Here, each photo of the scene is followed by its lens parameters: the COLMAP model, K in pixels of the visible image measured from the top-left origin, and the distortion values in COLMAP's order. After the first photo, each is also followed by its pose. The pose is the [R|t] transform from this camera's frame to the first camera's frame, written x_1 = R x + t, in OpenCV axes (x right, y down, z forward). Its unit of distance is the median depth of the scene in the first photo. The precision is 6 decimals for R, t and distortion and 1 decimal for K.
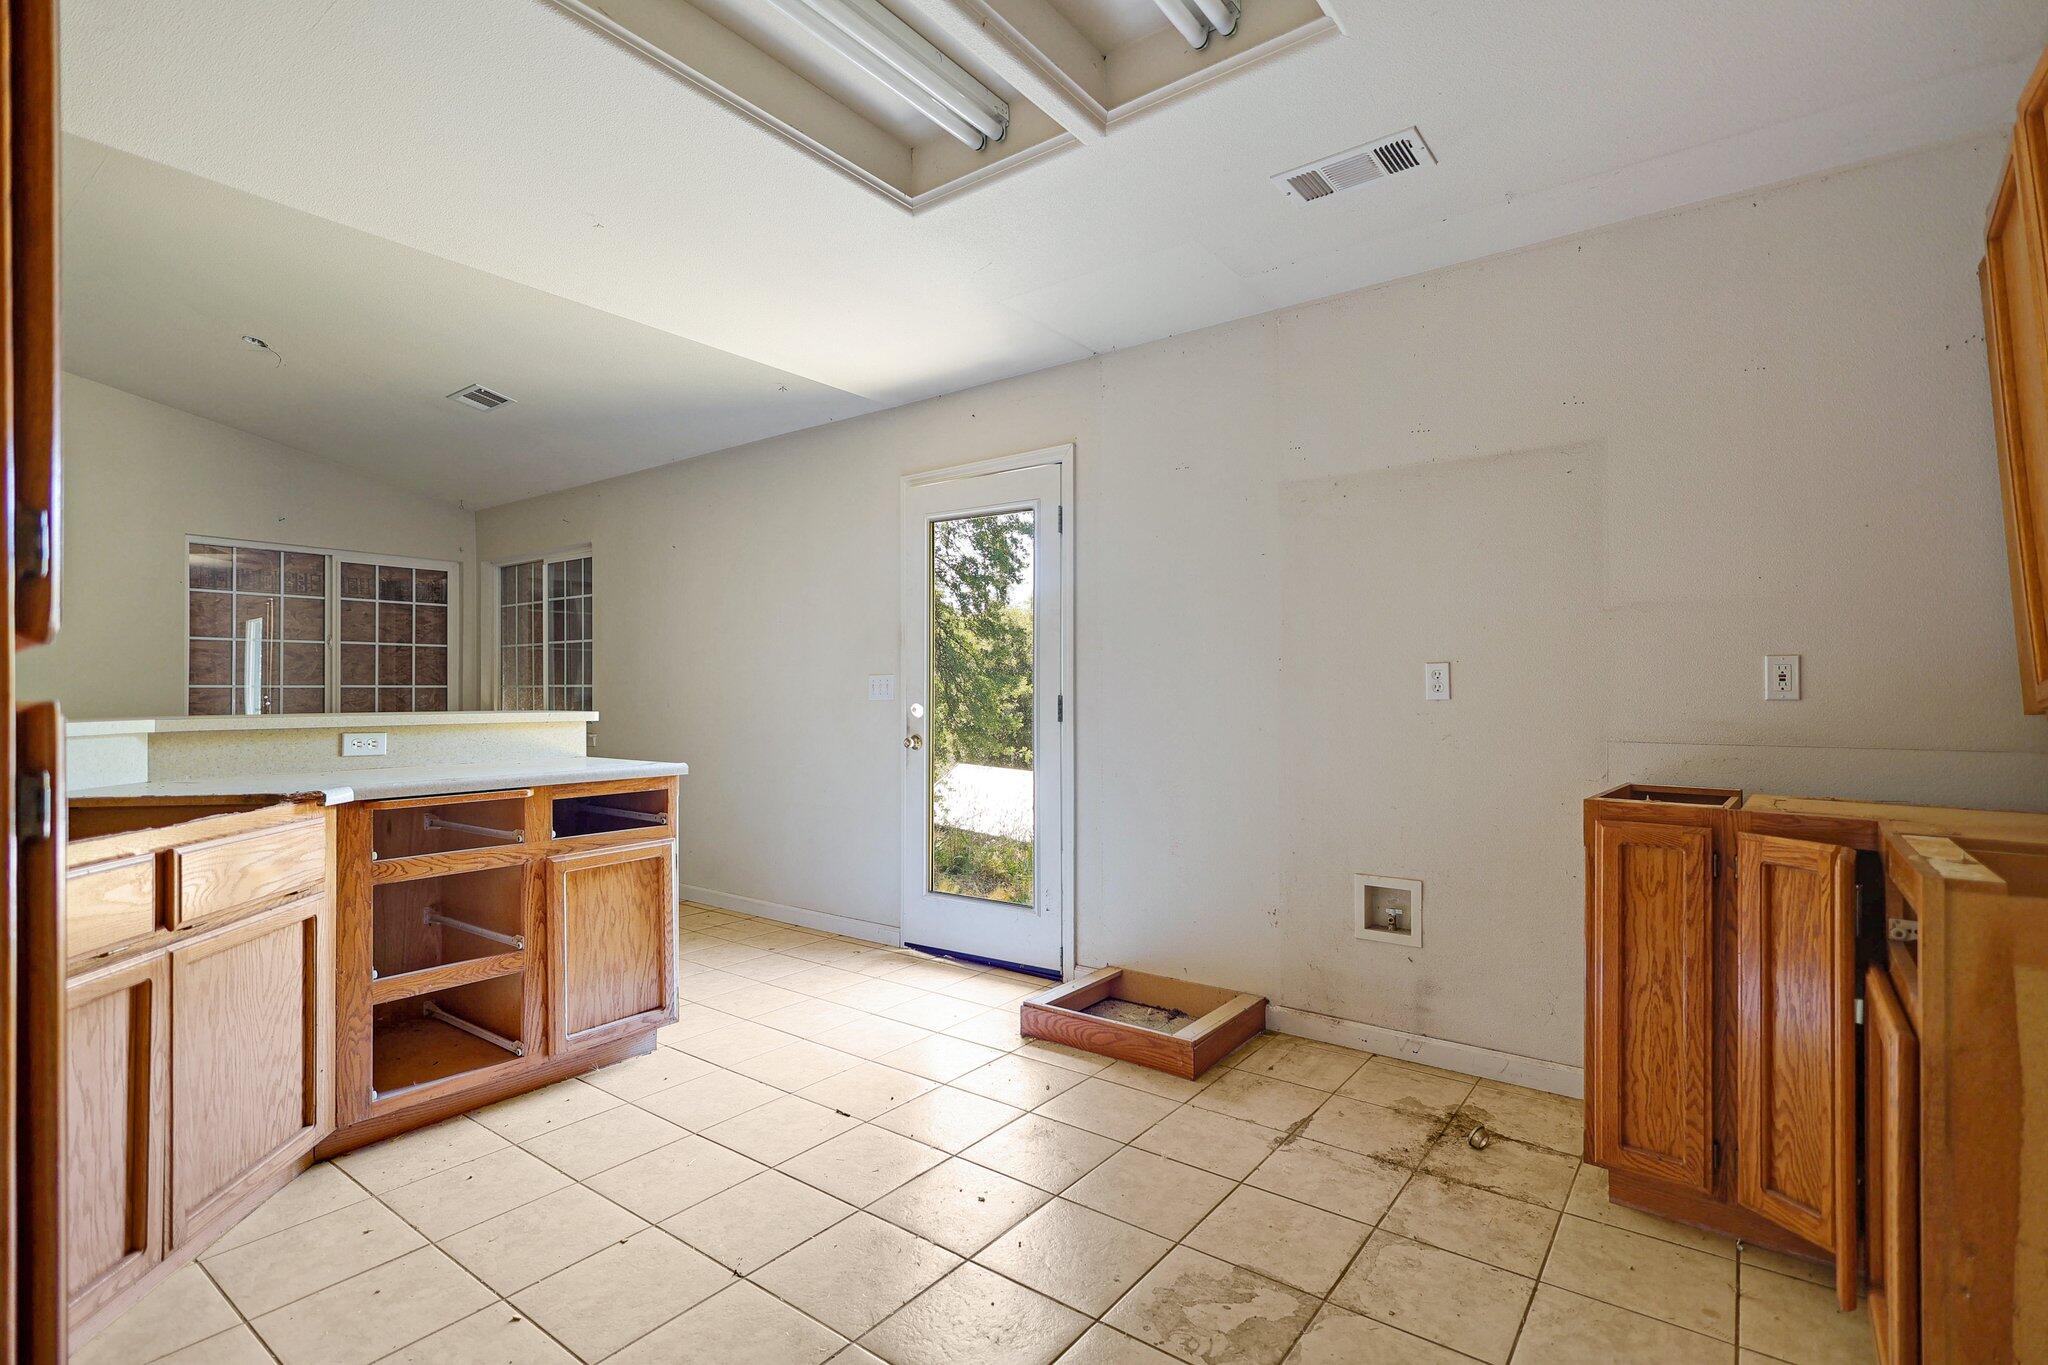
lens RADIAL K [[953.1, 0, 1025.3], [0, 953.1, 679.1], [0, 0, 1]] dist [-0.004705, 0.001709]
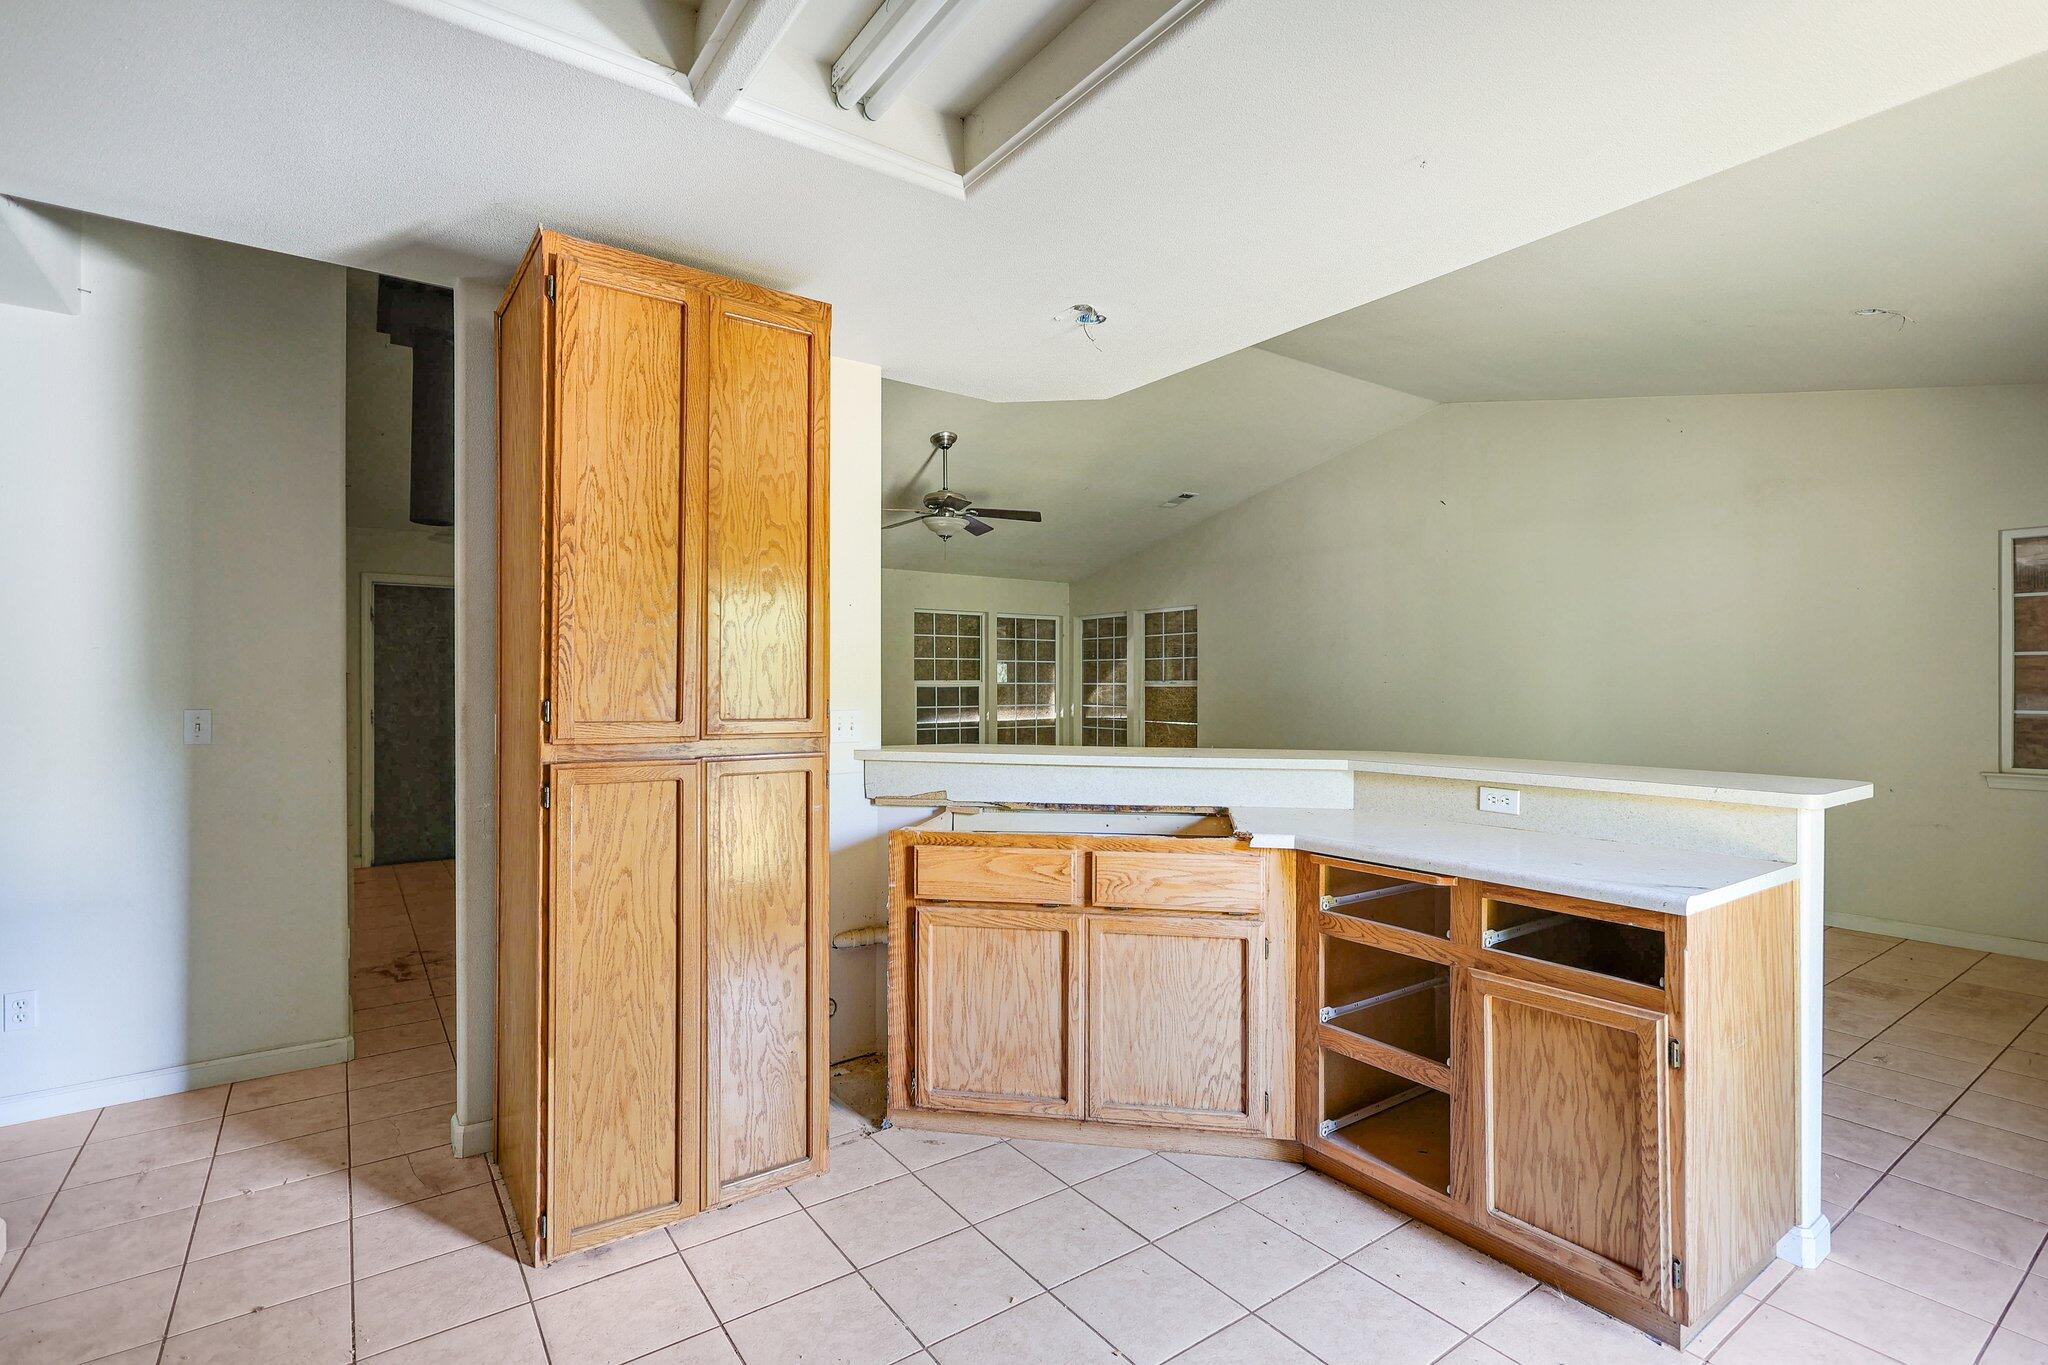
lens RADIAL K [[953.1, 0, 1036.6], [0, 953.1, 686.4], [0, 0, 1]] dist [-0.004705, 0.001709]
pose [[-0.283140, 0.004716, -0.959067, 0.351554], [0.009909, 0.999949, 0.001991, -0.052388], [0.959027, -0.008940, -0.283172, 0.844332]]
